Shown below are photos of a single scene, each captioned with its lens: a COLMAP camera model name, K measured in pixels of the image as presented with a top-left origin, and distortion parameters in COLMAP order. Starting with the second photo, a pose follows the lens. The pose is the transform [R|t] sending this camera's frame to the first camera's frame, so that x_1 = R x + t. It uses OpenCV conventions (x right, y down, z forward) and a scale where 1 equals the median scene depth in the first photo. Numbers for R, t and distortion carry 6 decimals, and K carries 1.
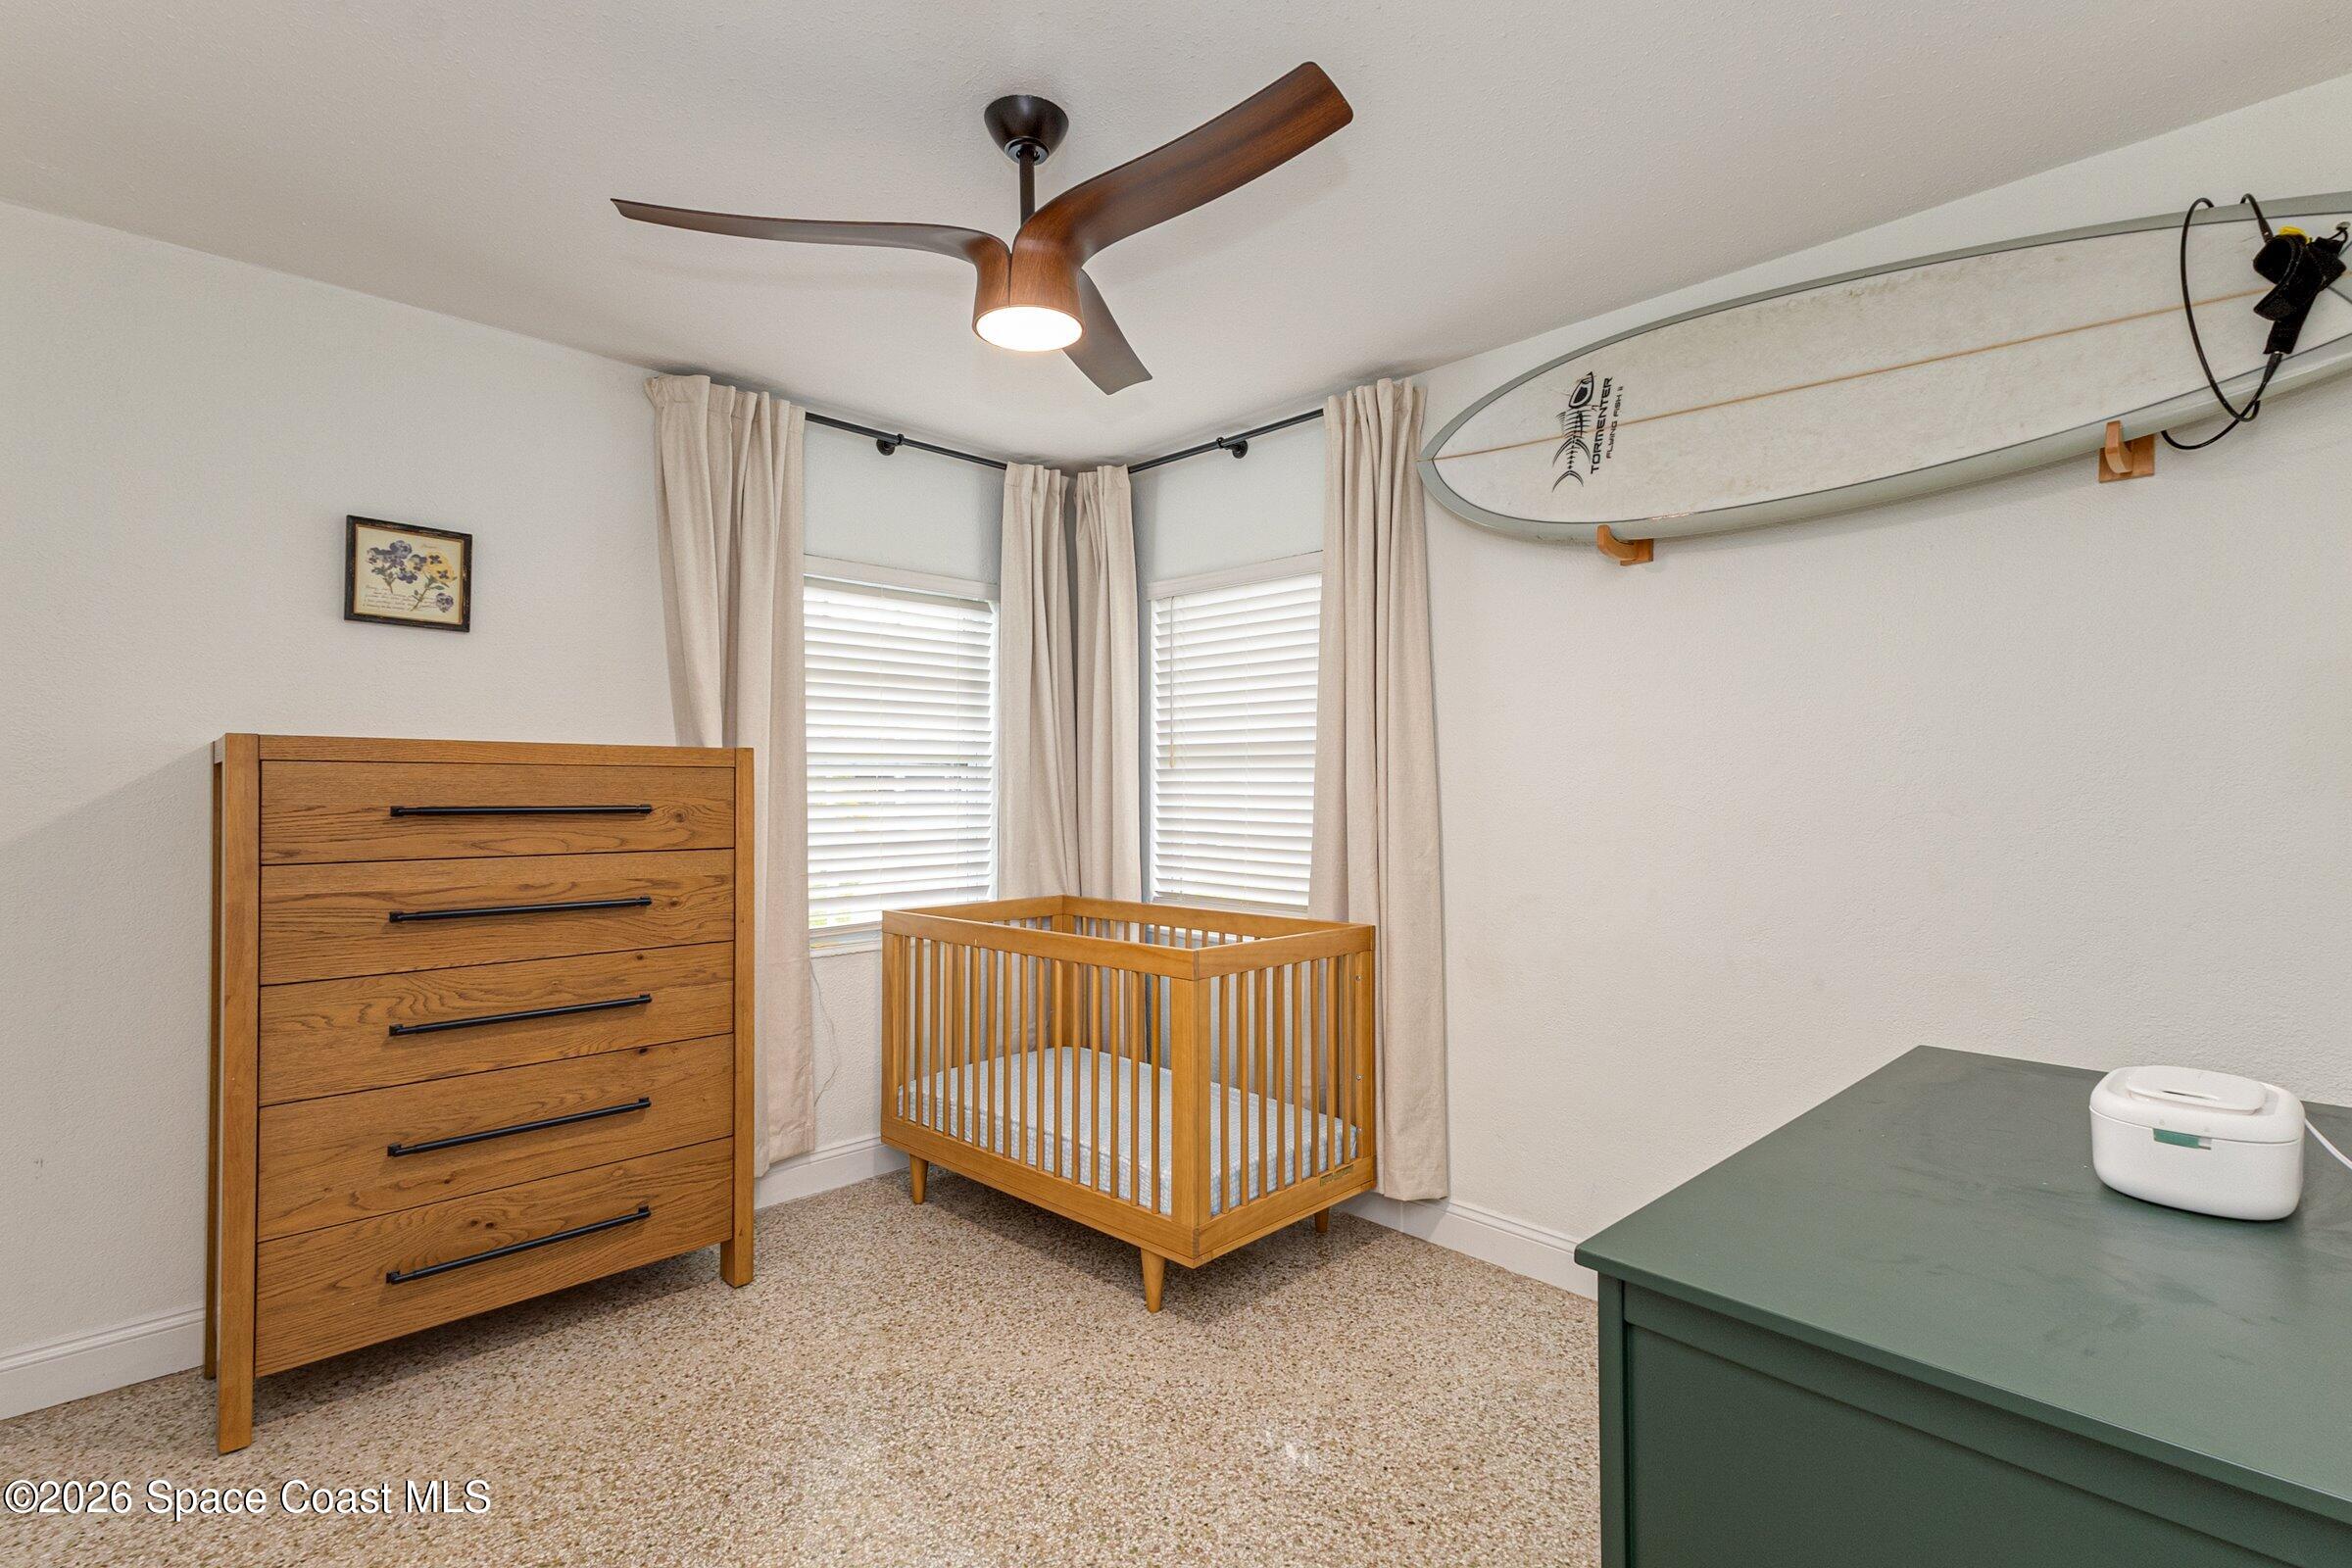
lens RADIAL K [[1064.6, 0, 1183.0], [0, 1064.6, 782.8], [0, 0, 1]] dist [0.014632, -0.000328]
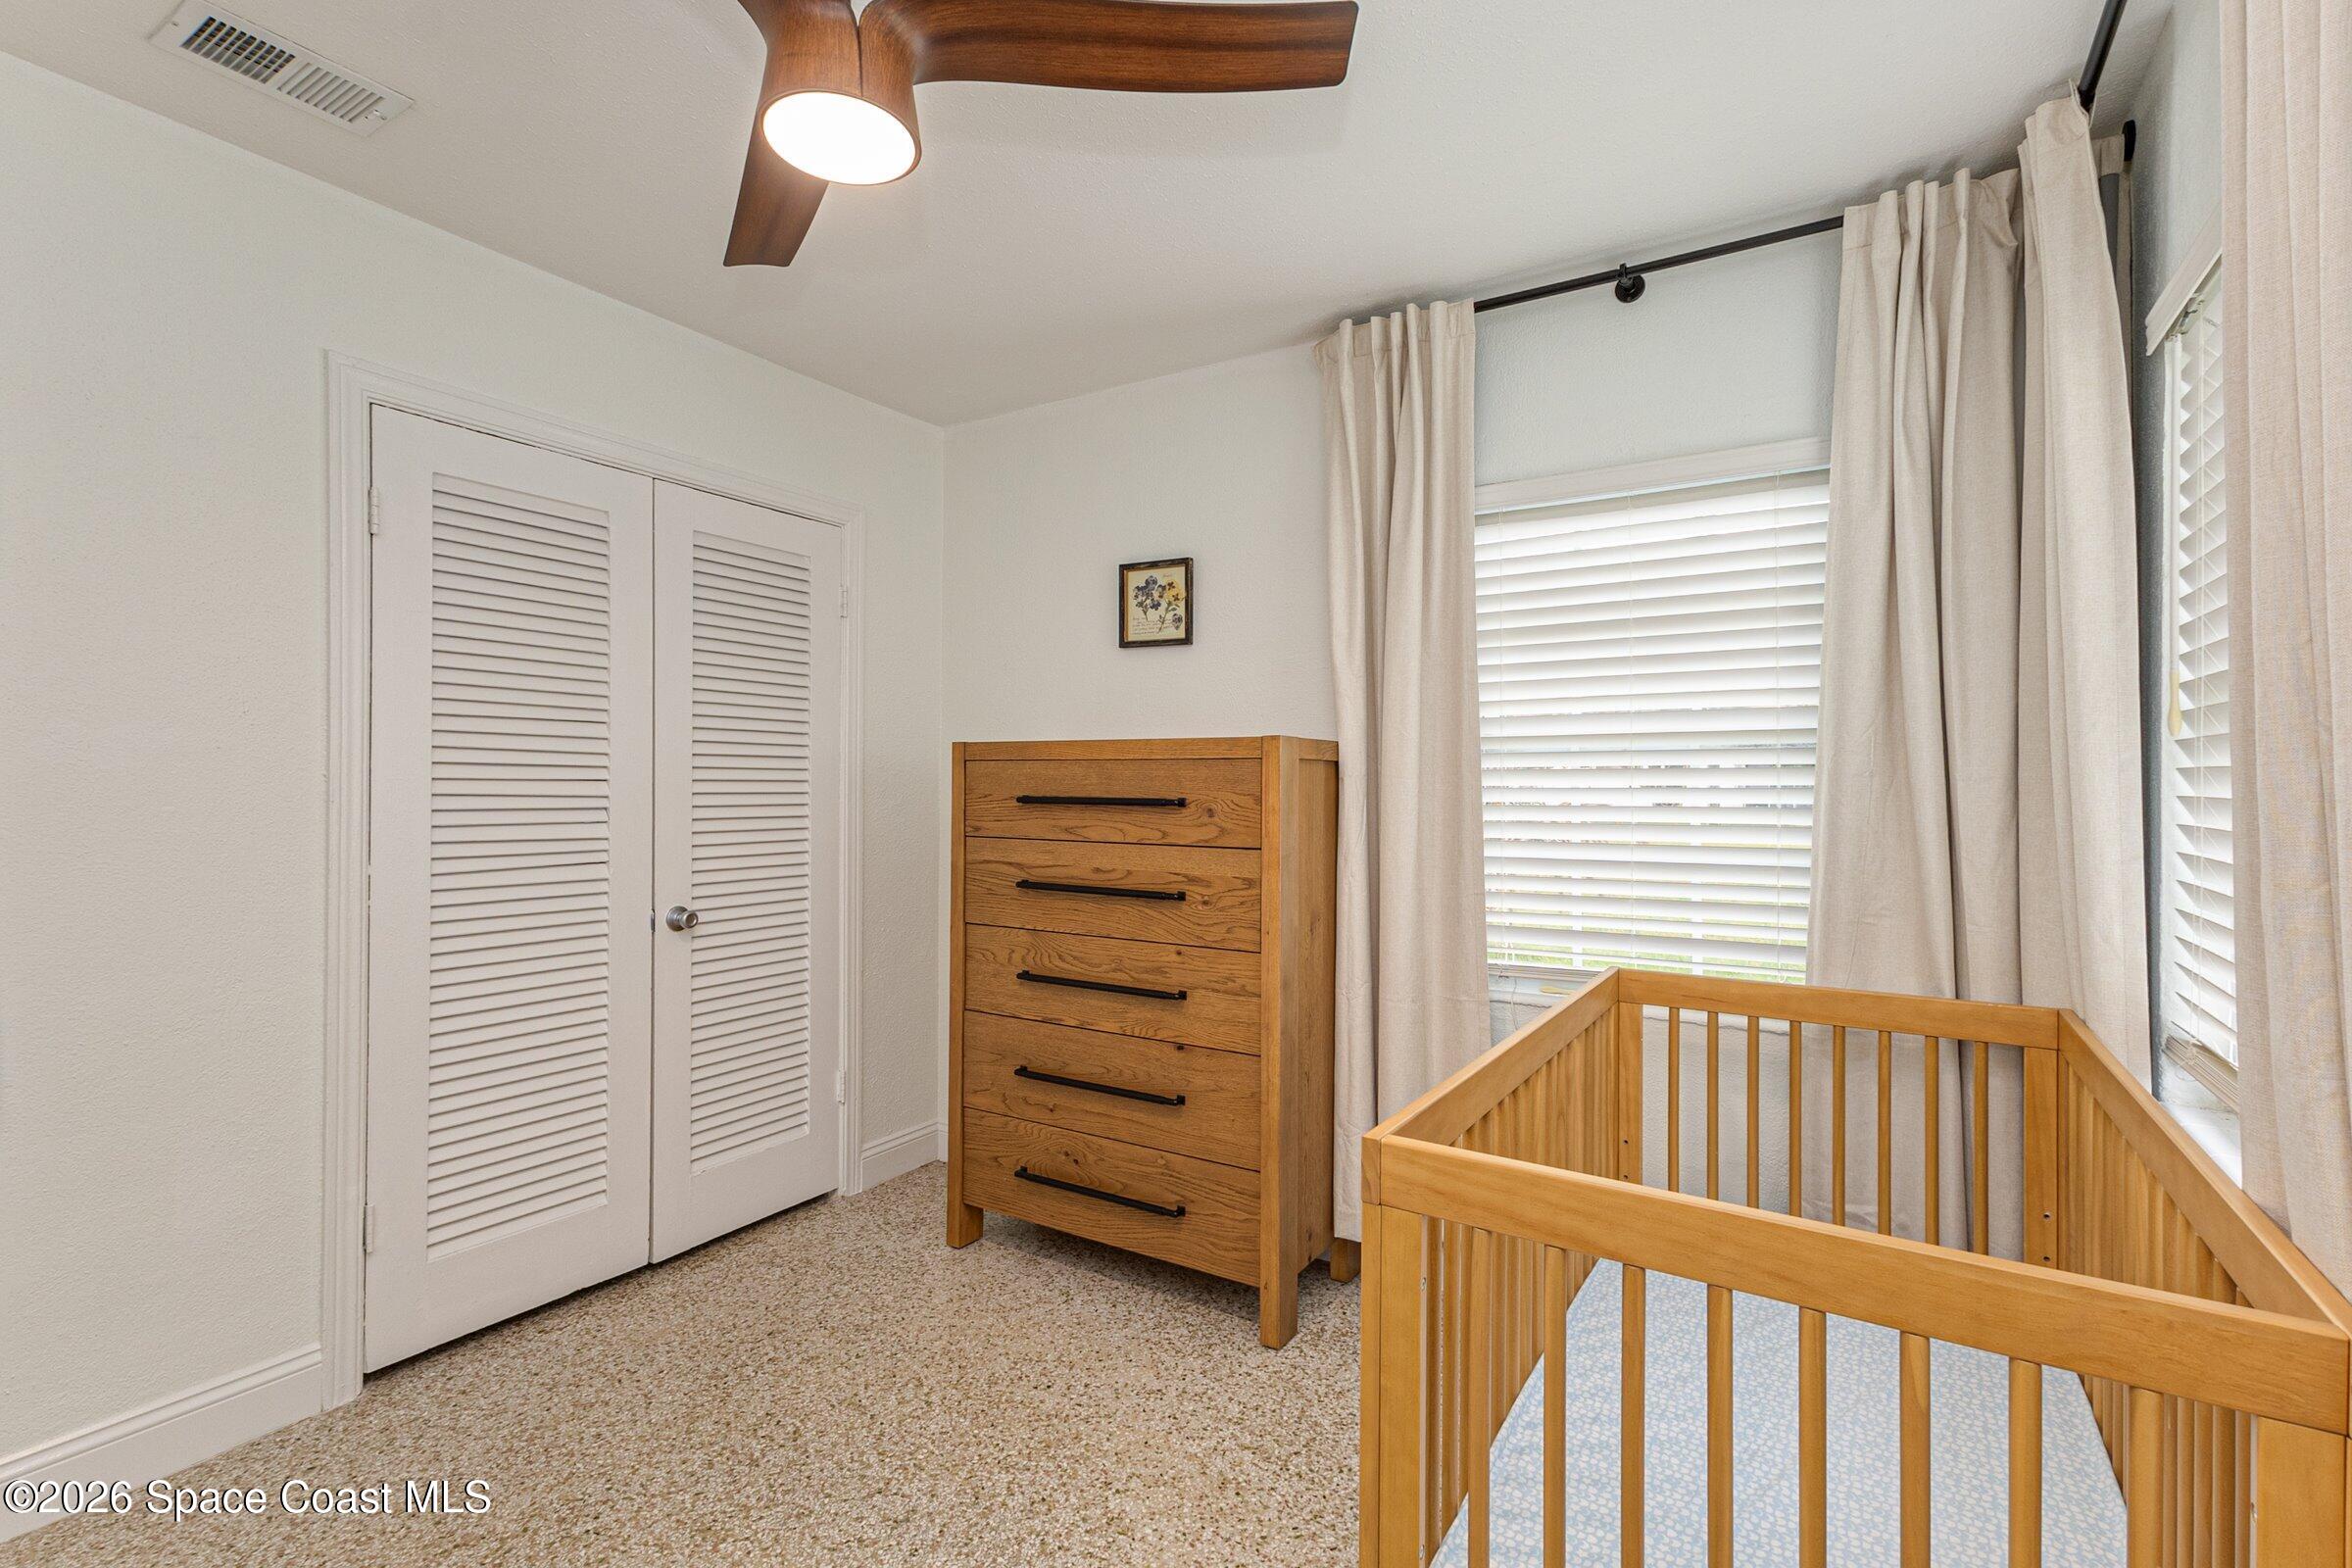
lens RADIAL K [[1064.6, 0, 1183.0], [0, 1064.6, 782.8], [0, 0, 1]] dist [0.014632, -0.000328]
pose [[0.247148, 0.001071, -0.968977, 0.445897], [-0.000020, 0.999999, 0.001100, 0.004976], [0.968978, -0.000253, 0.247148, 0.755558]]
